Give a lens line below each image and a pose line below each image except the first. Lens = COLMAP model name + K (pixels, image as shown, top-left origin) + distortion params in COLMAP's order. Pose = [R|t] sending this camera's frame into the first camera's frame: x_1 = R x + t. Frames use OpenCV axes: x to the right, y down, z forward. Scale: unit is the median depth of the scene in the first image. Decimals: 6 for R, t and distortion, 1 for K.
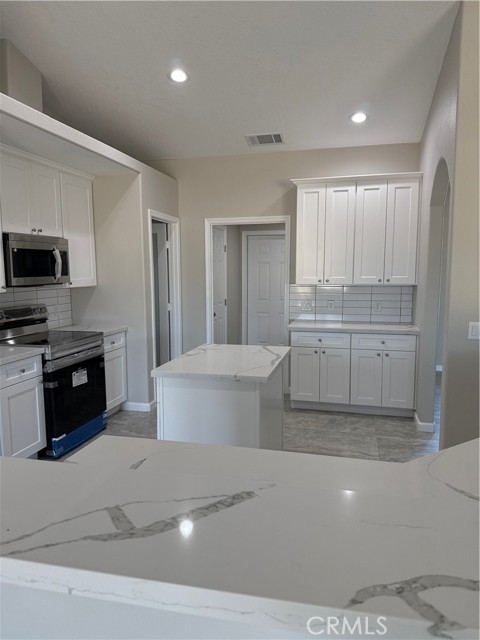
lens RADIAL K [[447.6, 0, 240.0], [0, 447.6, 320.0], [0, 0, 1]] dist [0.008186, -0.002781]
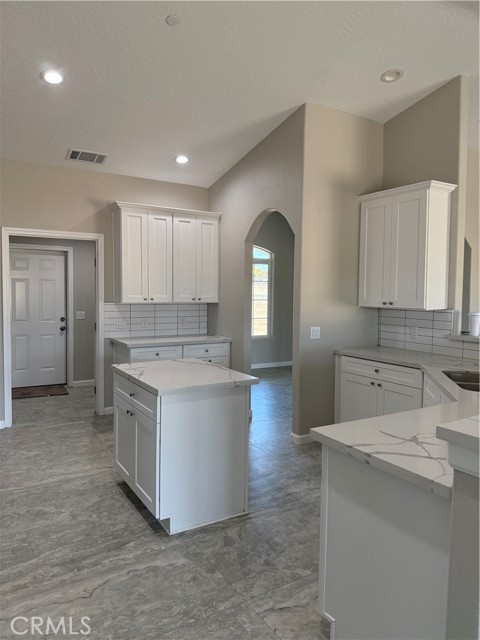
lens RADIAL K [[442.2, 0, 239.8], [0, 442.2, 308.0], [0, 0, 1]] dist [-0.005204, -0.003172]
pose [[0.694362, -0.011613, 0.719532, -0.427633], [0.061030, 0.997218, -0.042800, -0.007290], [-0.717033, 0.073632, 0.693139, 0.108549]]
